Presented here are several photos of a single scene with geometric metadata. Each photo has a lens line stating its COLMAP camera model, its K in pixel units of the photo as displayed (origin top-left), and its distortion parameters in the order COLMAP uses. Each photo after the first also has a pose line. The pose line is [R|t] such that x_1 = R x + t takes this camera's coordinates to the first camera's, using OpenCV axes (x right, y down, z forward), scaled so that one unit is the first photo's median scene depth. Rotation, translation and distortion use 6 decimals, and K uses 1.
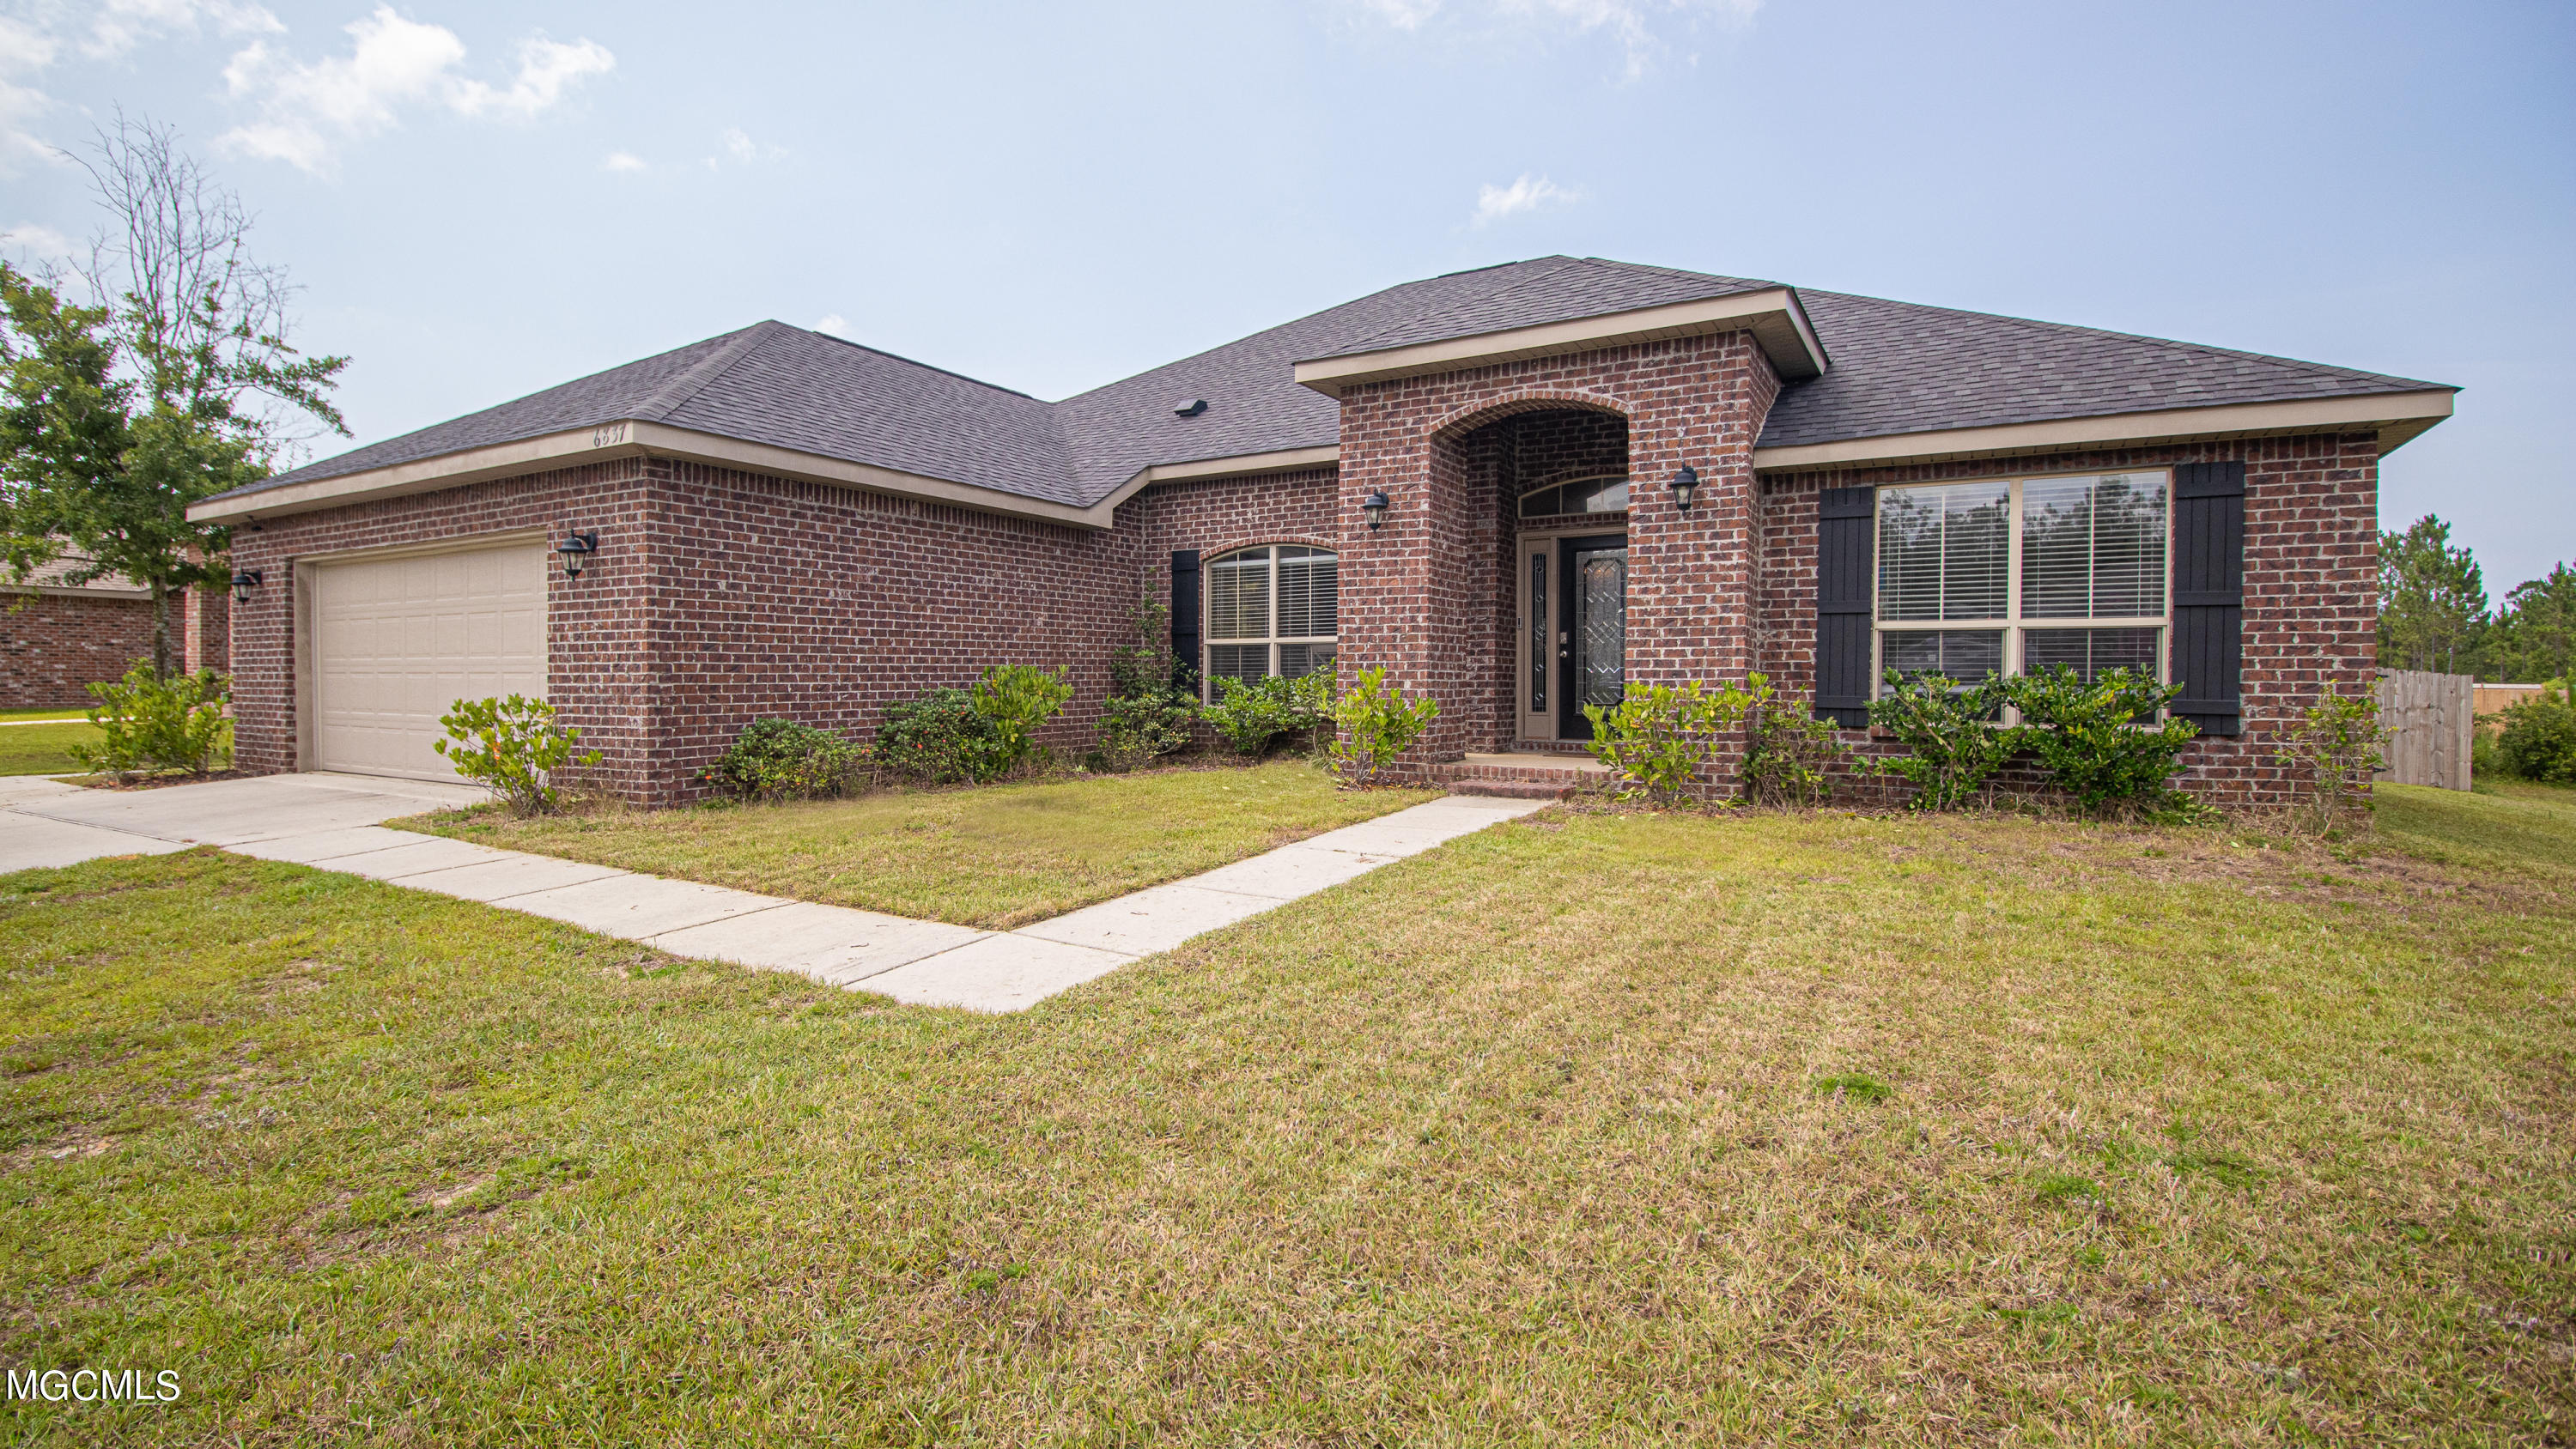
lens RADIAL K [[1222.6, 0, 1290.0], [0, 1222.6, 672.0], [0, 0, 1]] dist [-0.014164, -0.000979]
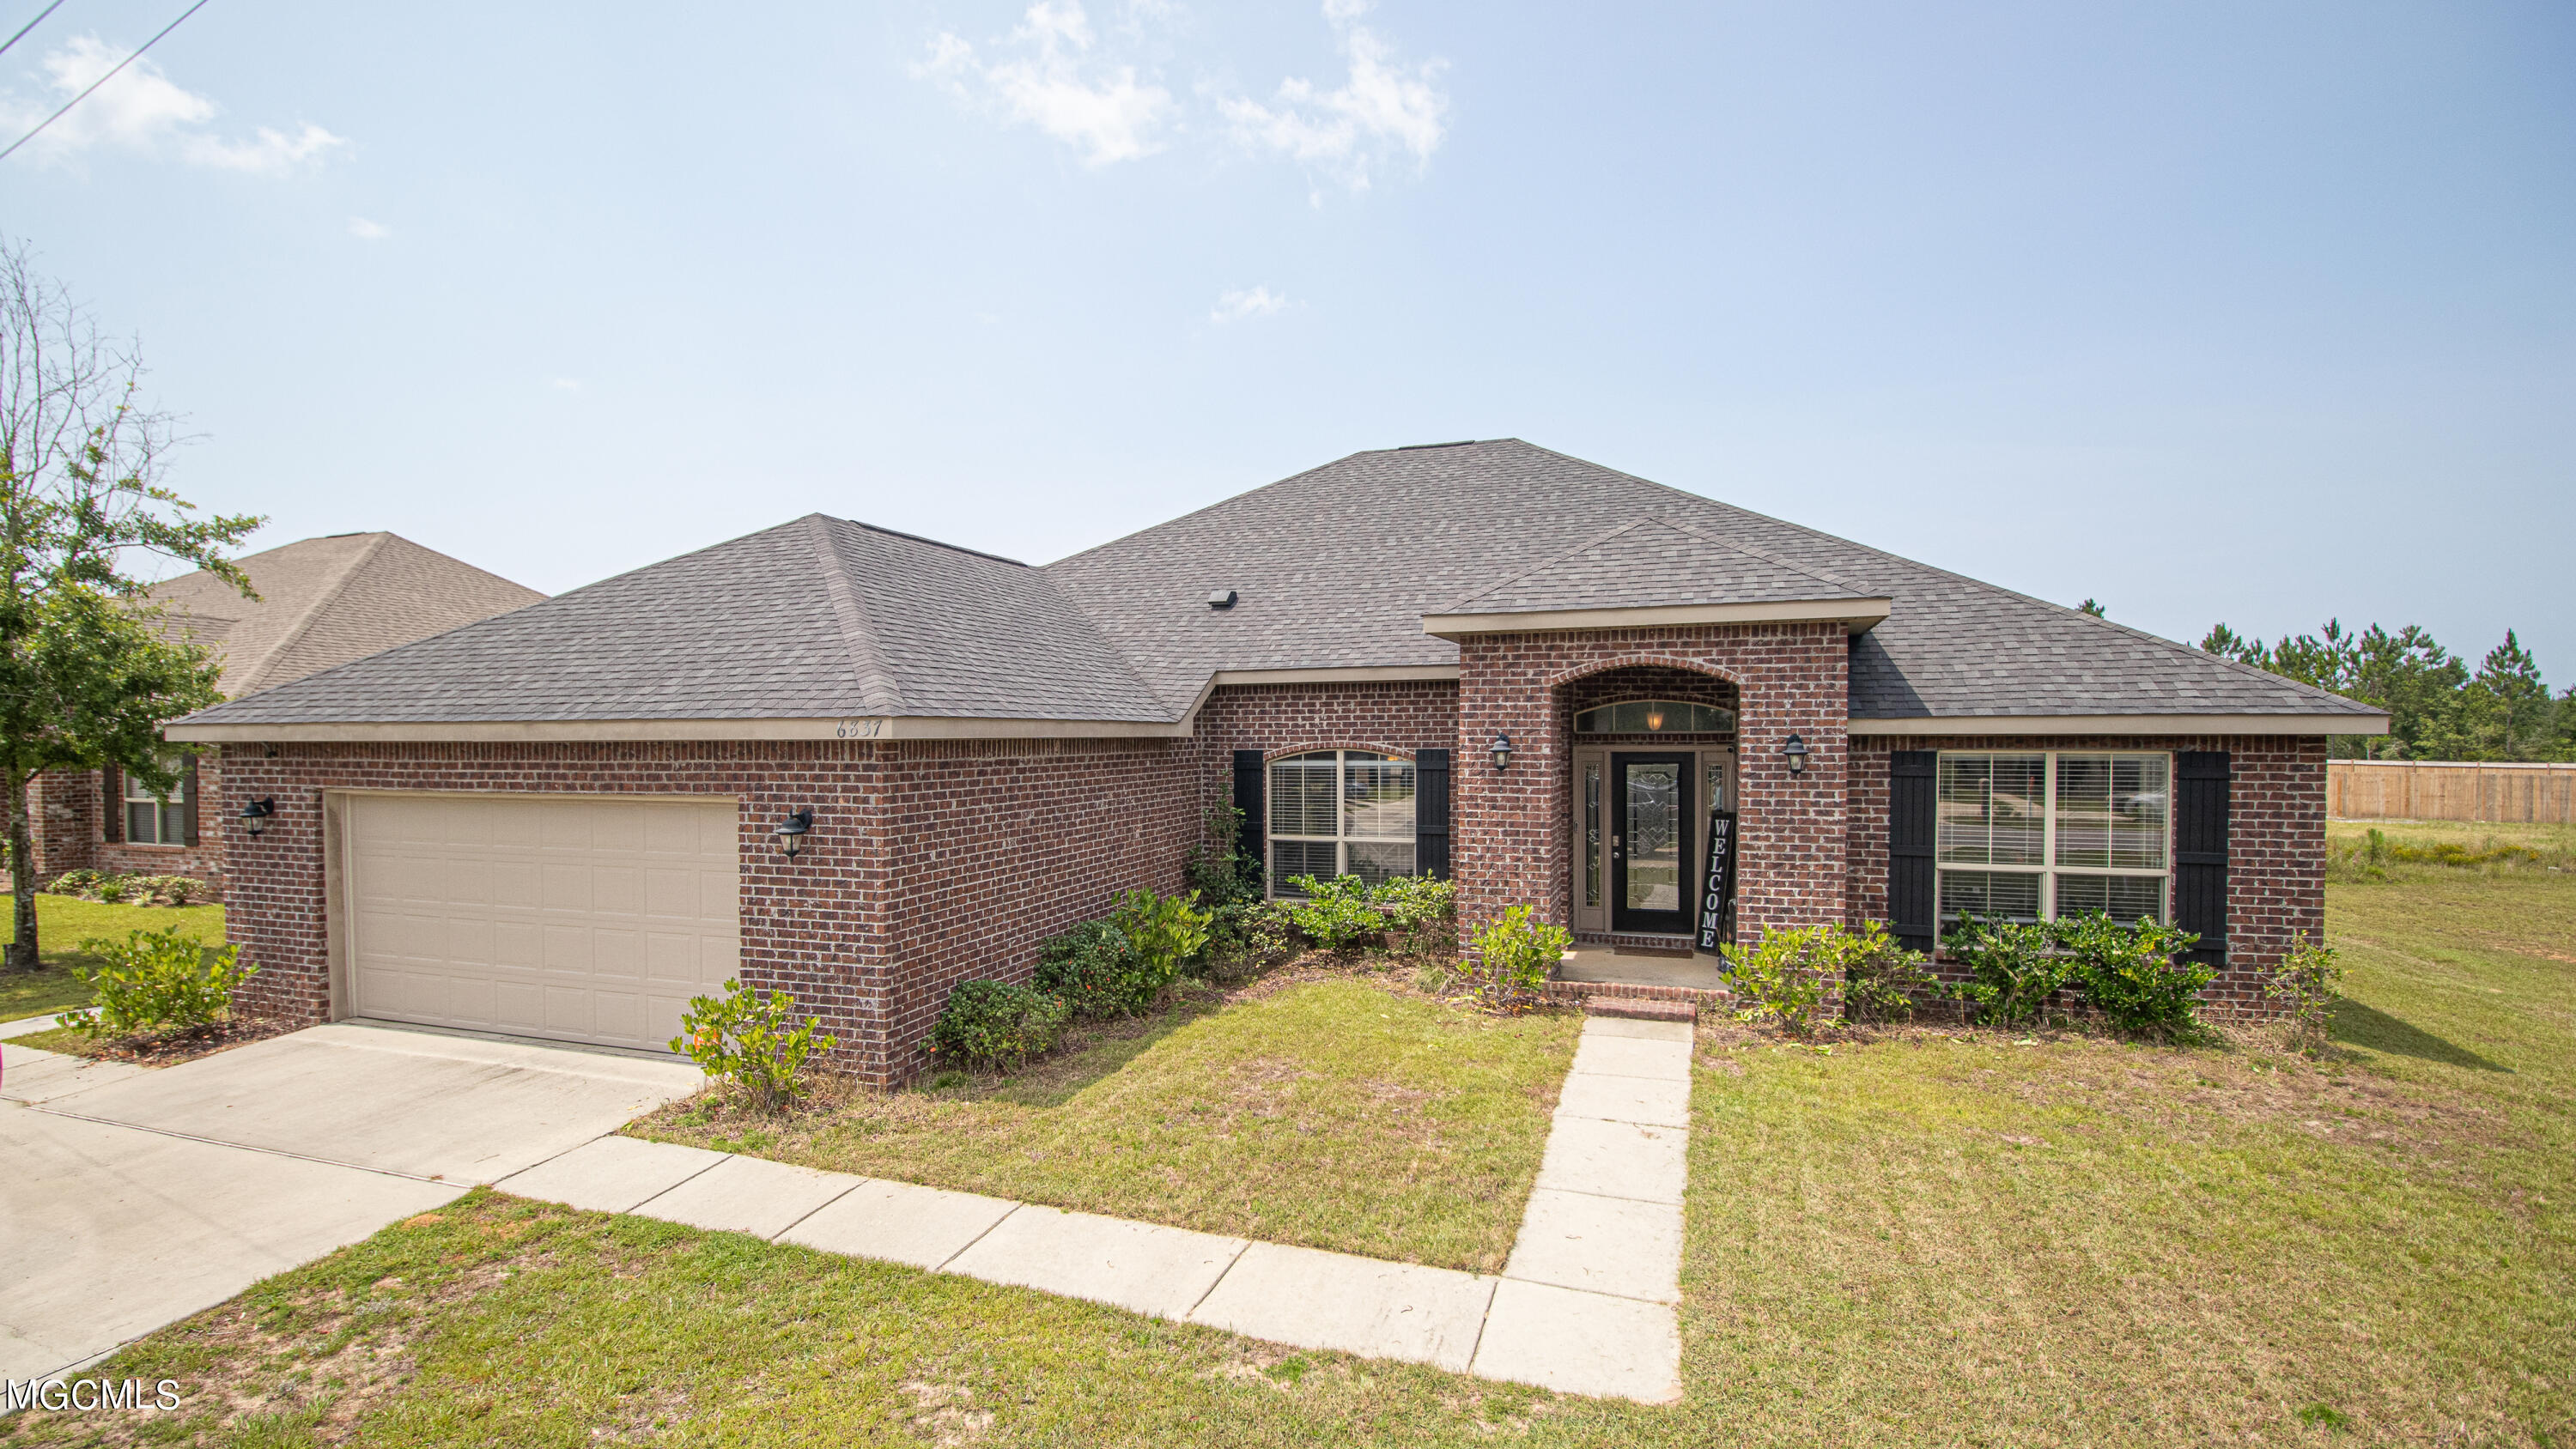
lens RADIAL K [[1237.7, 0, 1288.0], [0, 1237.7, 724.5], [0, 0, 1]] dist [-0.011790, -0.000550]
pose [[0.979984, -0.007306, 0.198942, -0.383780], [0.006192, 0.999961, 0.006225, -0.186467], [-0.198980, -0.004868, 0.979991, -0.066386]]
